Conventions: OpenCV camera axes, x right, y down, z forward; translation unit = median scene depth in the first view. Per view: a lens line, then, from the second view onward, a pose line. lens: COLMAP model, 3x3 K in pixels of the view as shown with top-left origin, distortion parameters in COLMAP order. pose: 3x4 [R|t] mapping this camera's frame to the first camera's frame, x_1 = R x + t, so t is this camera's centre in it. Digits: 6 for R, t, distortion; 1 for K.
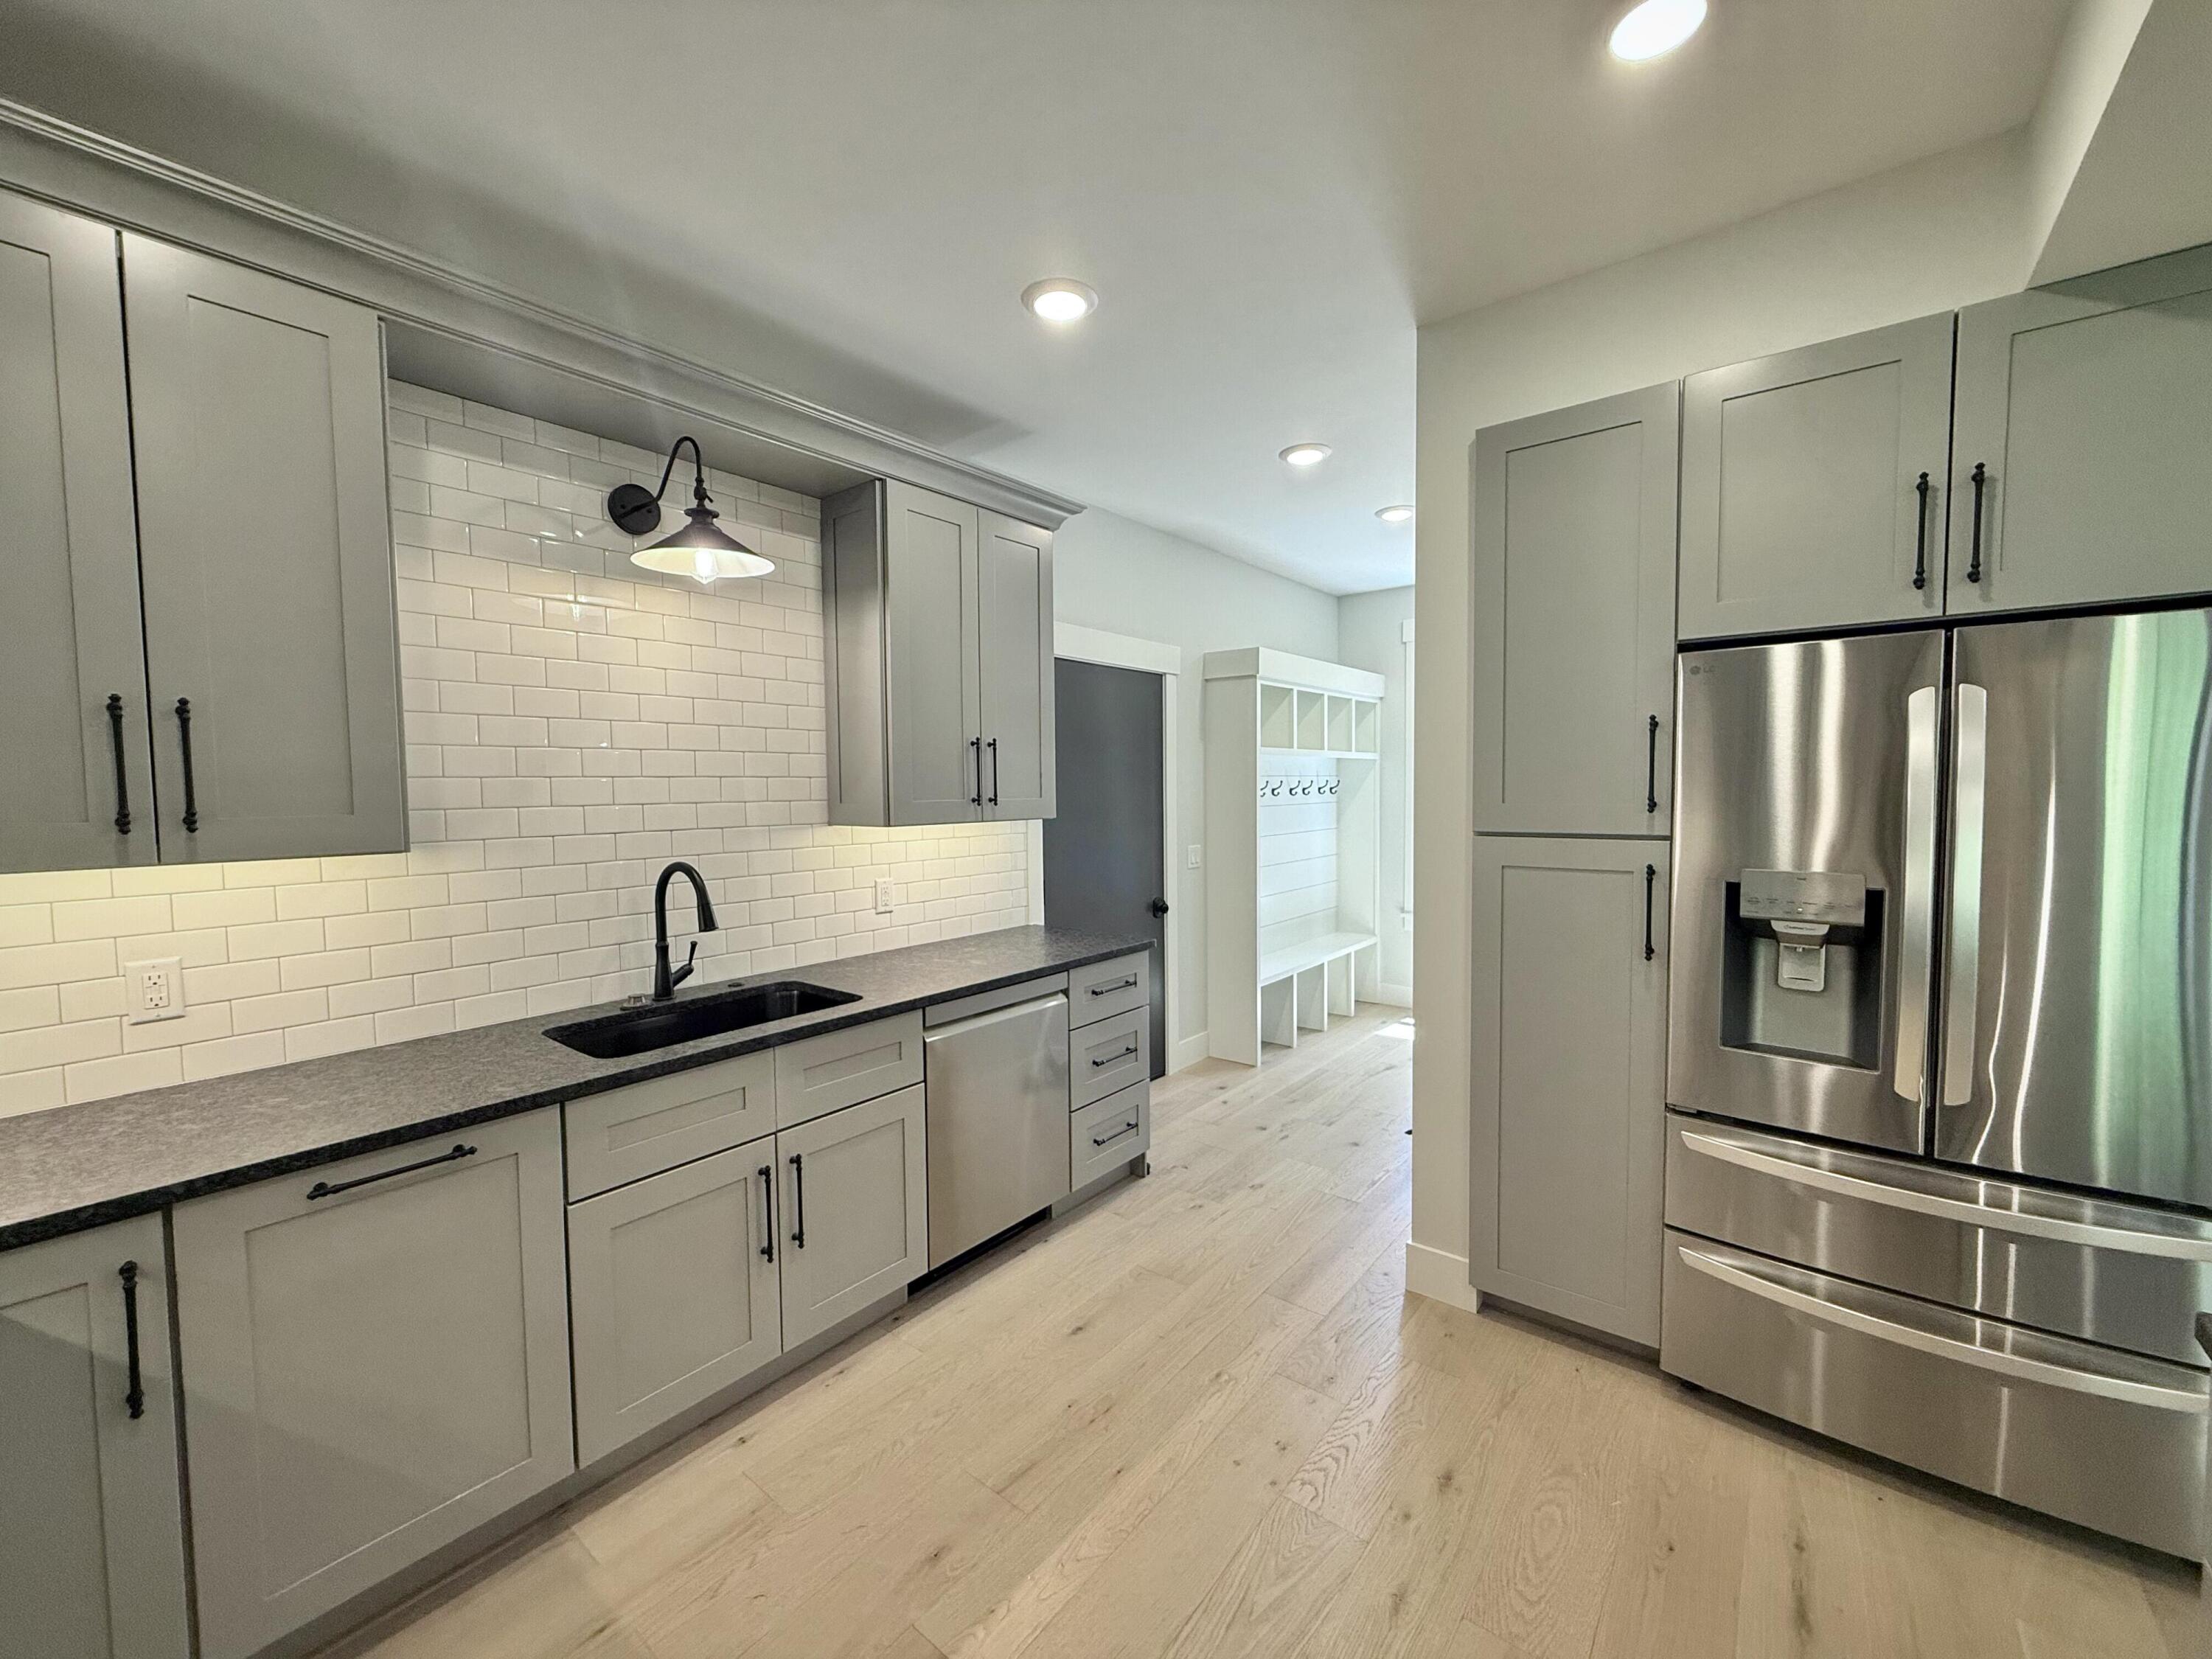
lens RADIAL K [[880.9, 0, 1100.5], [0, 880.9, 825.2], [0, 0, 1]] dist [0.000686, 0.000769]
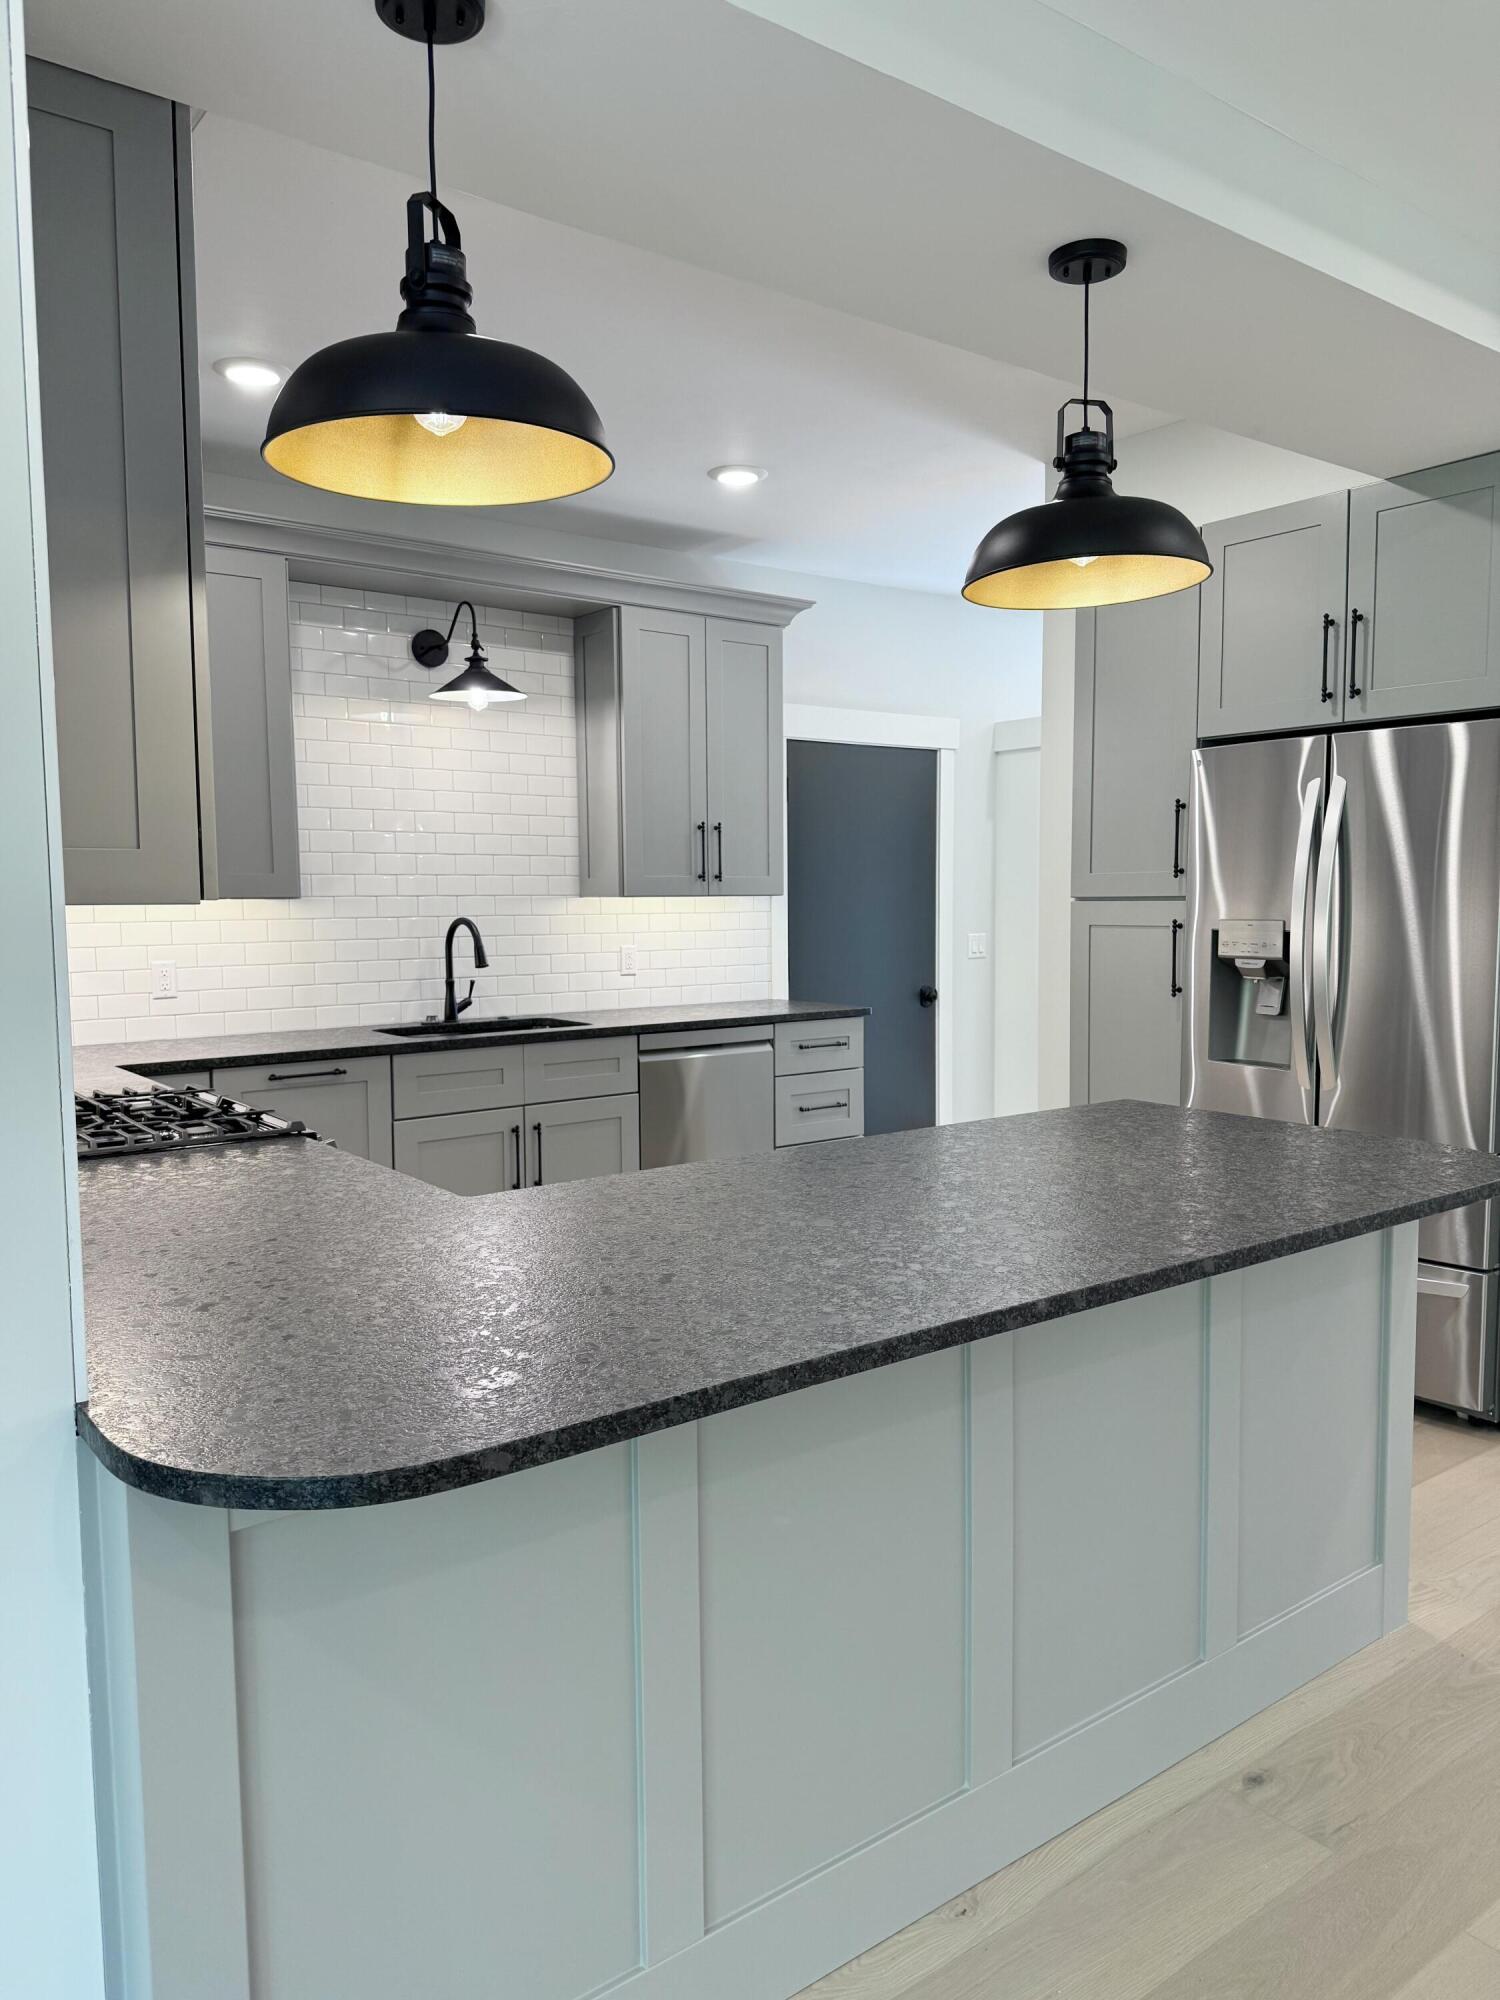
lens RADIAL K [[1398.1, 0, 761.8], [0, 1398.1, 1007.4], [0, 0, 1]] dist [0.080853, -0.052903]
pose [[0.970542, 0.022843, -0.239847, 0.528851], [-0.013278, 0.999054, 0.041420, 0.092899], [0.240567, -0.037015, 0.969927, -1.064171]]
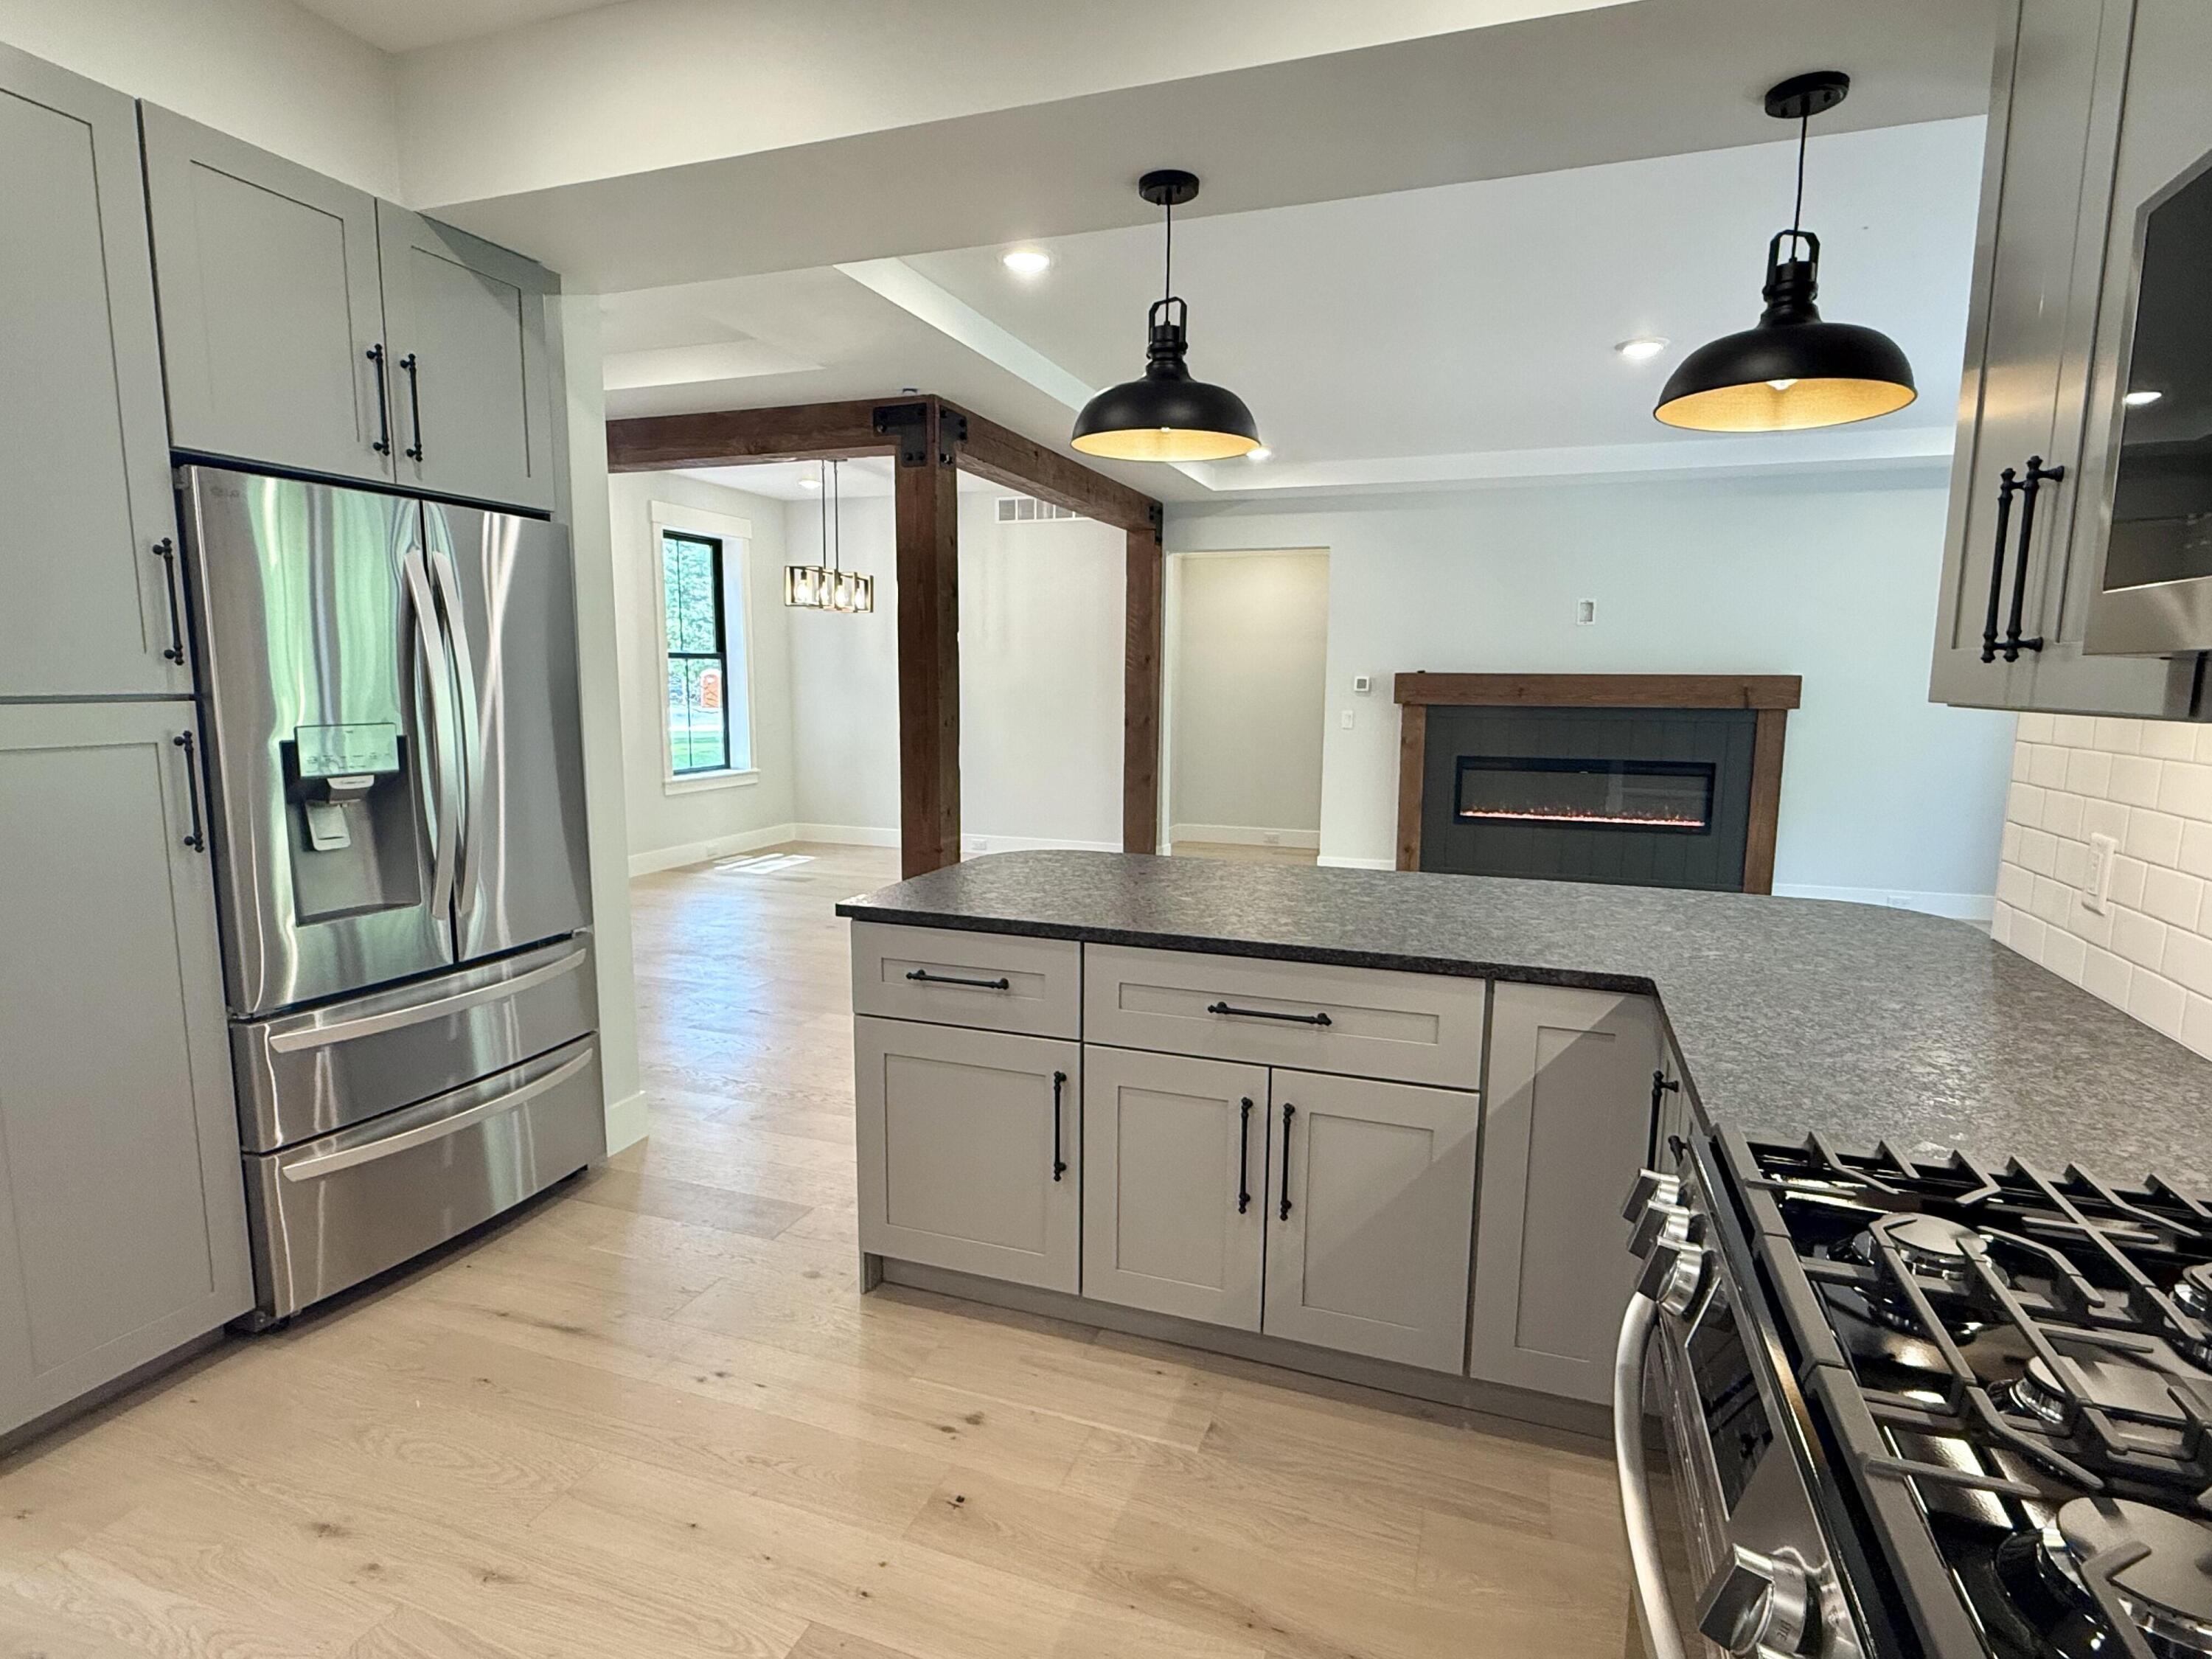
lens RADIAL K [[1149.6, 0, 1101.9], [0, 1149.6, 836.3], [0, 0, 1]] dist [0.003270, -0.000844]
pose [[-0.321895, -0.128438, 0.938023, -0.611159], [0.037093, 0.988284, 0.148049, 0.015117], [-0.946049, 0.082451, -0.313359, 0.547146]]
